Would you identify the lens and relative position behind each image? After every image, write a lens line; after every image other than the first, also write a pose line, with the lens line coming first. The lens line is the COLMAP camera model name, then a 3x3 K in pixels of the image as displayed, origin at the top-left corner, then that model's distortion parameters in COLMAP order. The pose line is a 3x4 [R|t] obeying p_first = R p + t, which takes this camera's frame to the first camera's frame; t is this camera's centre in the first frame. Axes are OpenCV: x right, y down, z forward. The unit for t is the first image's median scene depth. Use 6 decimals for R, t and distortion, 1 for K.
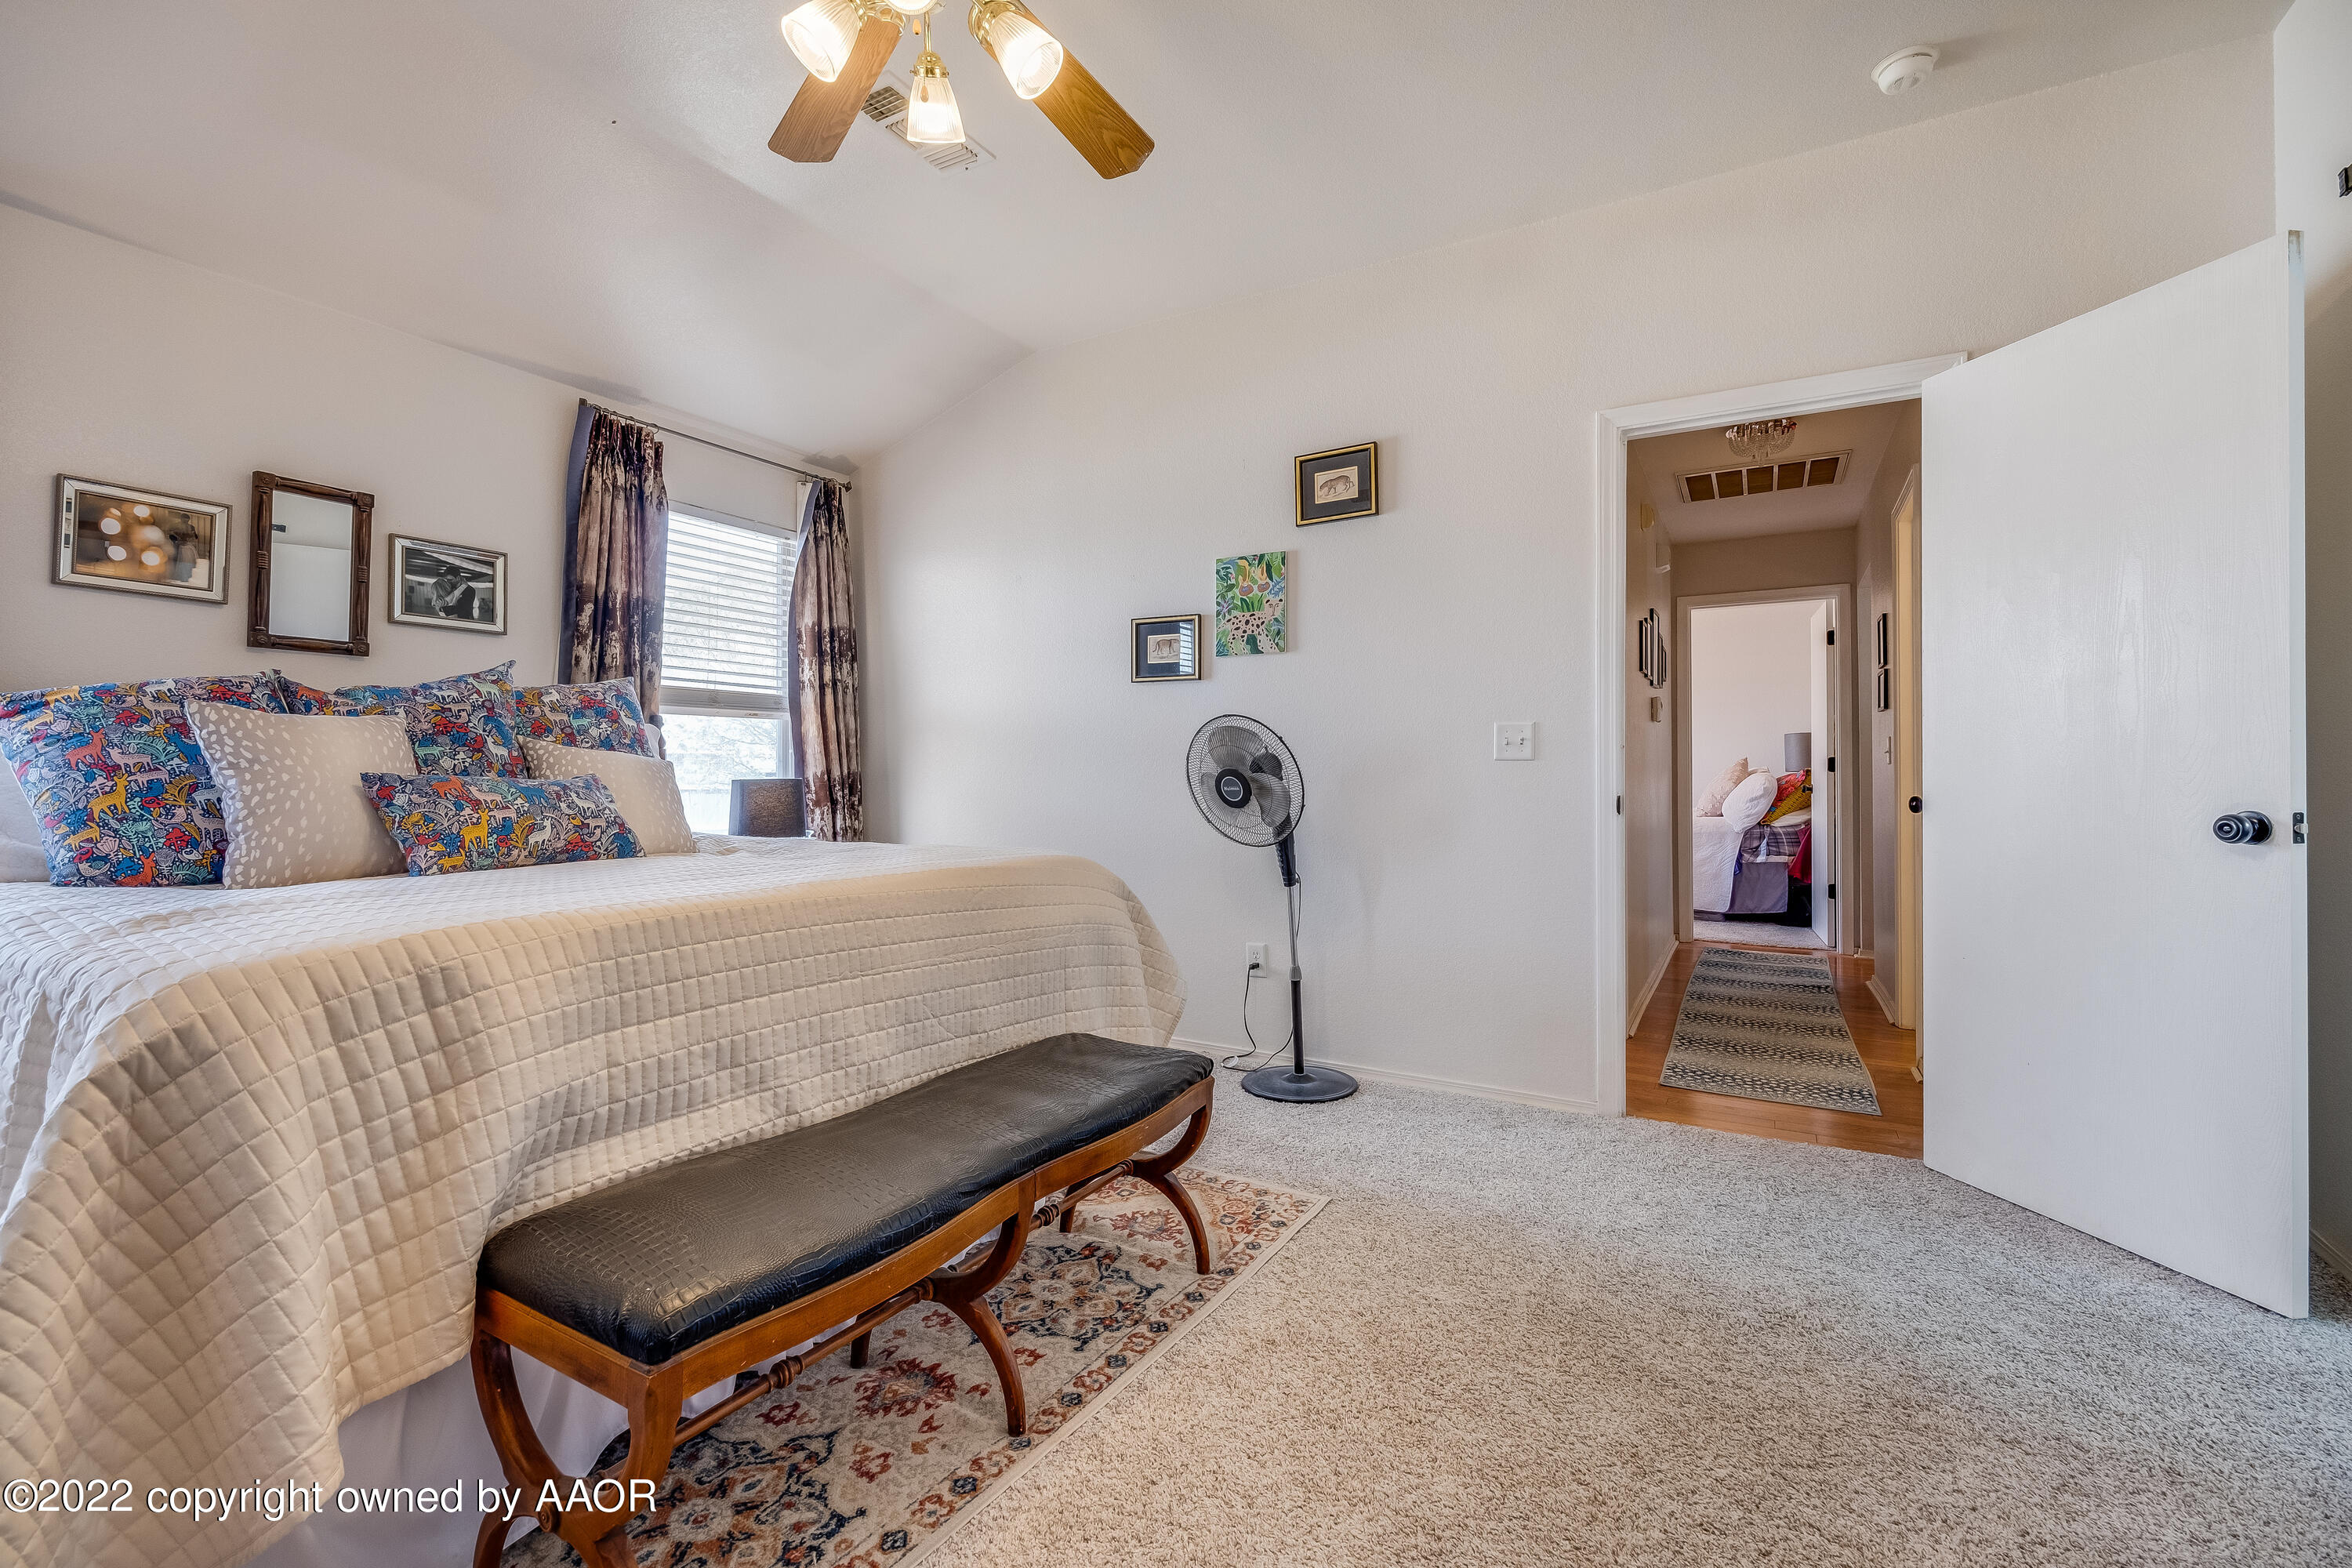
lens RADIAL K [[990.4, 0, 1178.7], [0, 990.4, 785.0], [0, 0, 1]] dist [0.005128, -0.000425]
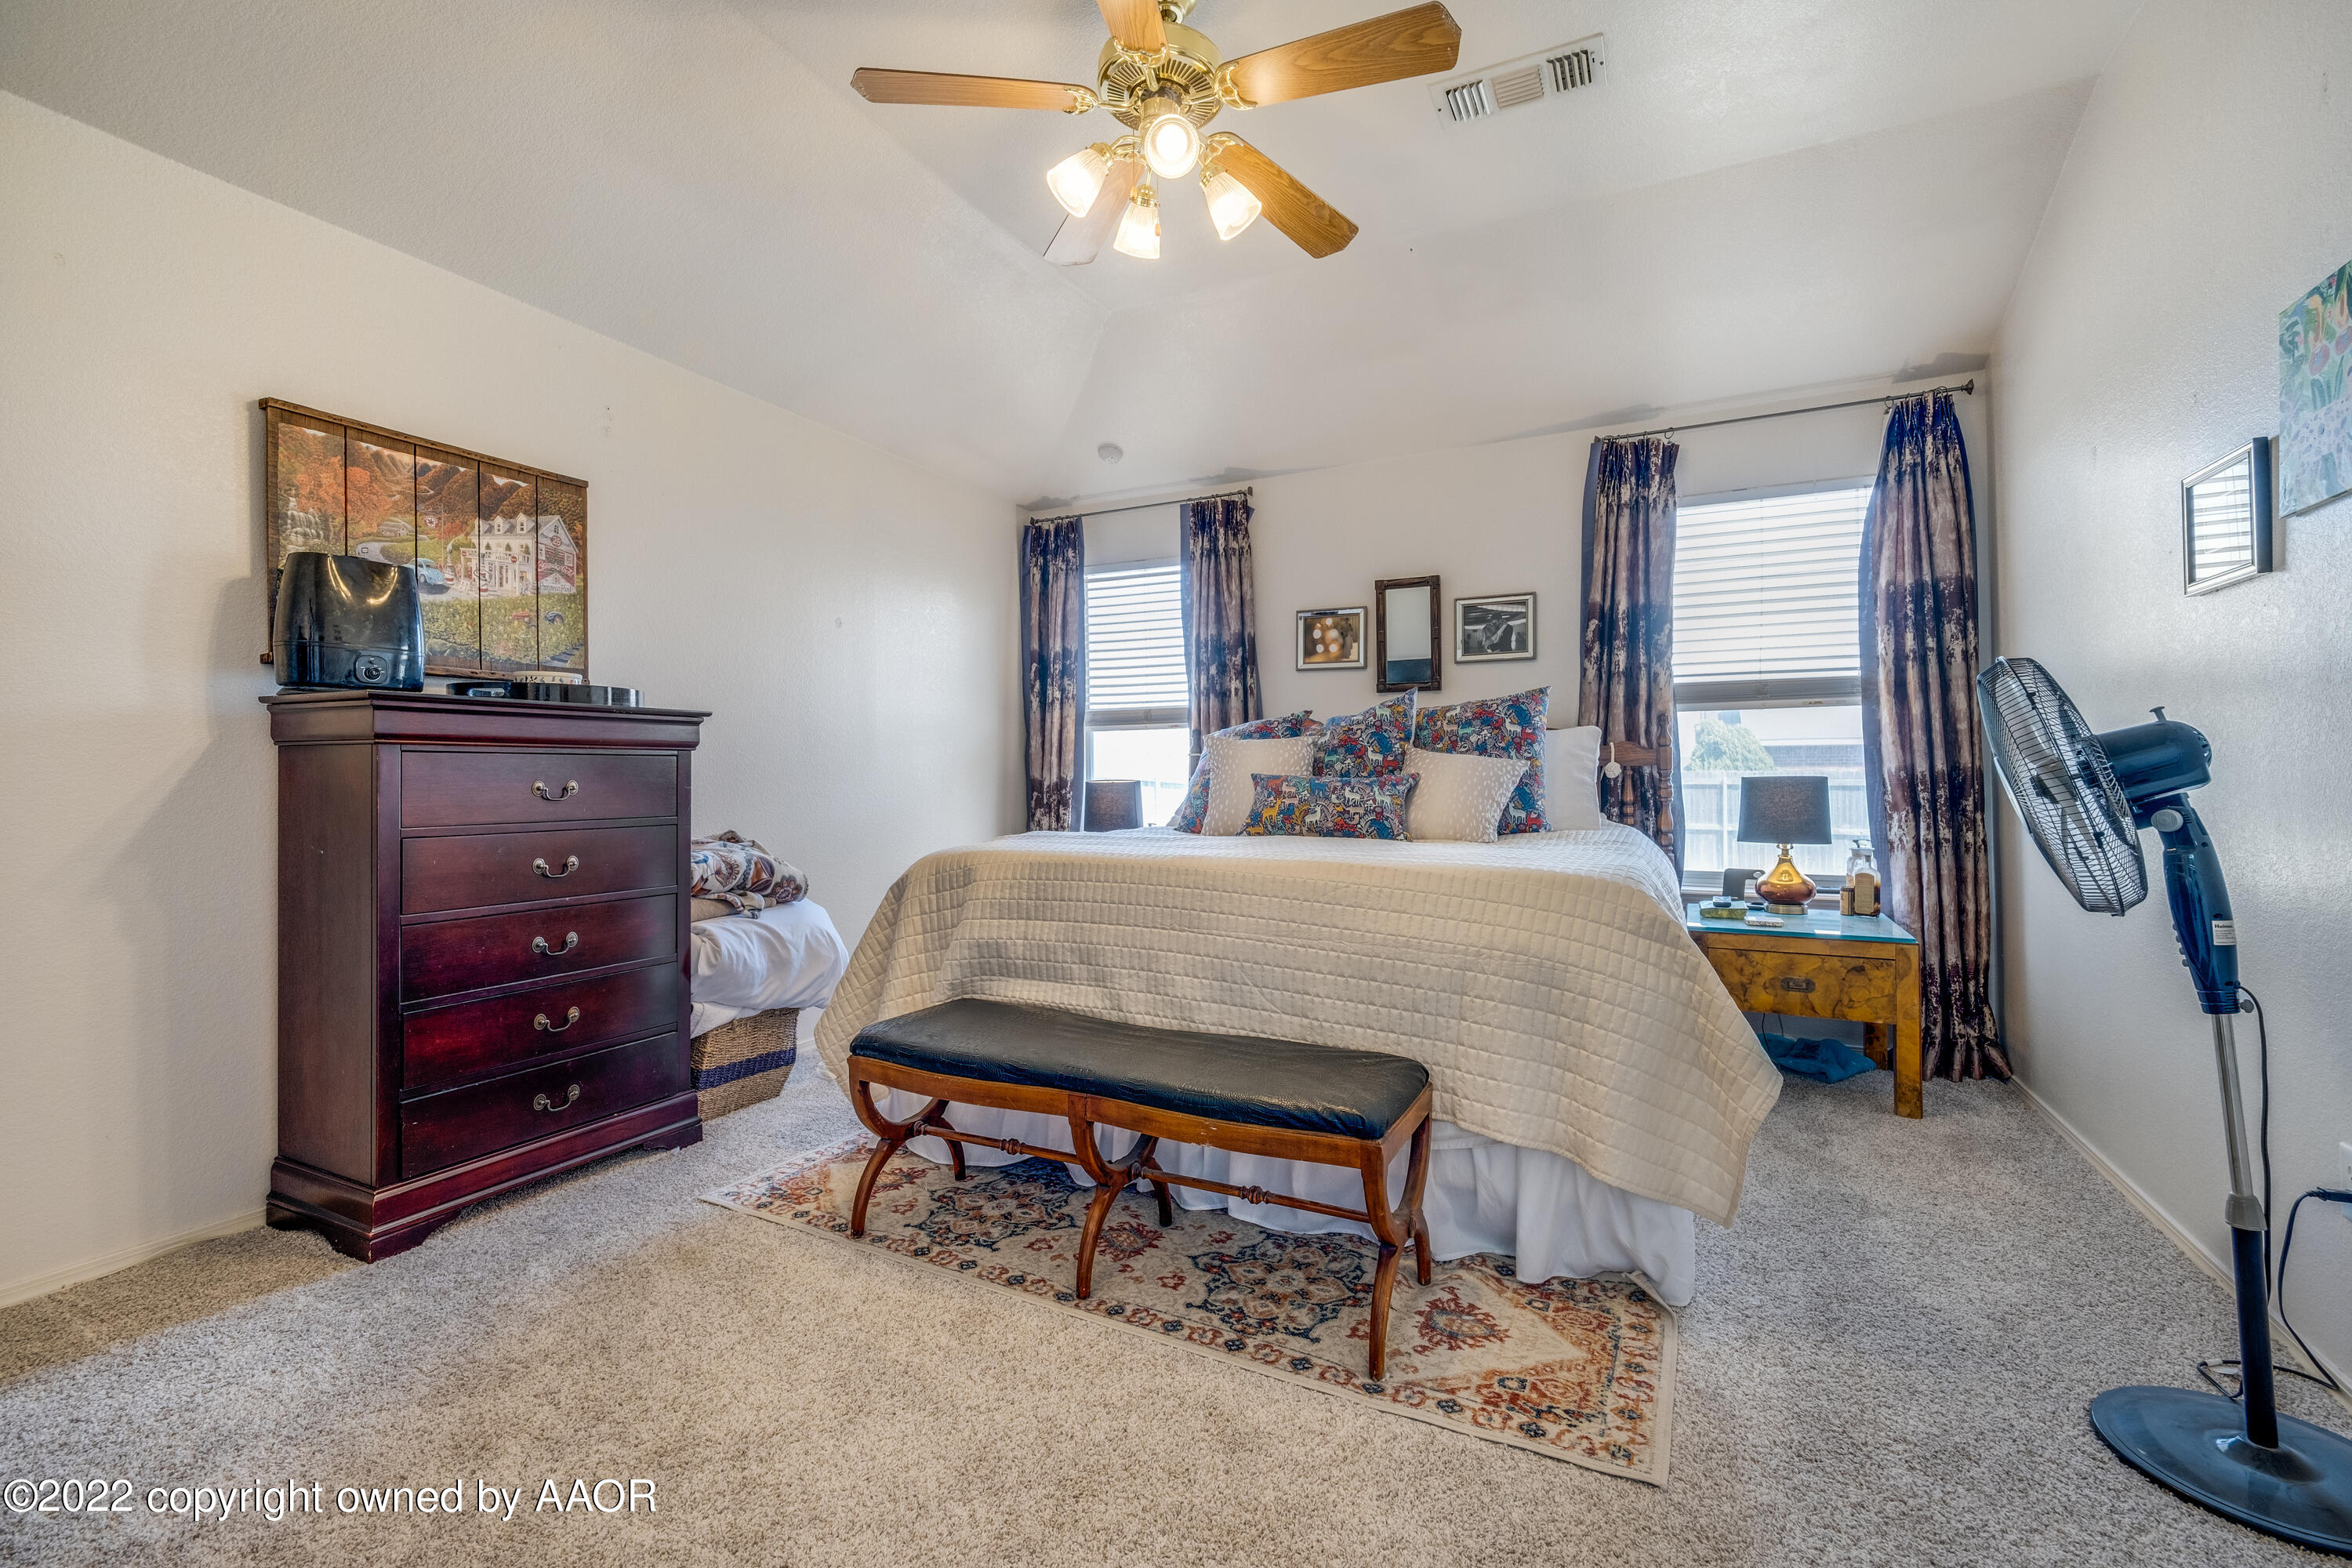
lens RADIAL K [[990.4, 0, 1178.7], [0, 990.4, 785.0], [0, 0, 1]] dist [0.005128, -0.000425]
pose [[0.086672, 0.007001, -0.996212, 0.662699], [-0.004365, 0.999968, 0.006648, -0.003072], [0.996227, 0.003773, 0.086699, 0.611002]]
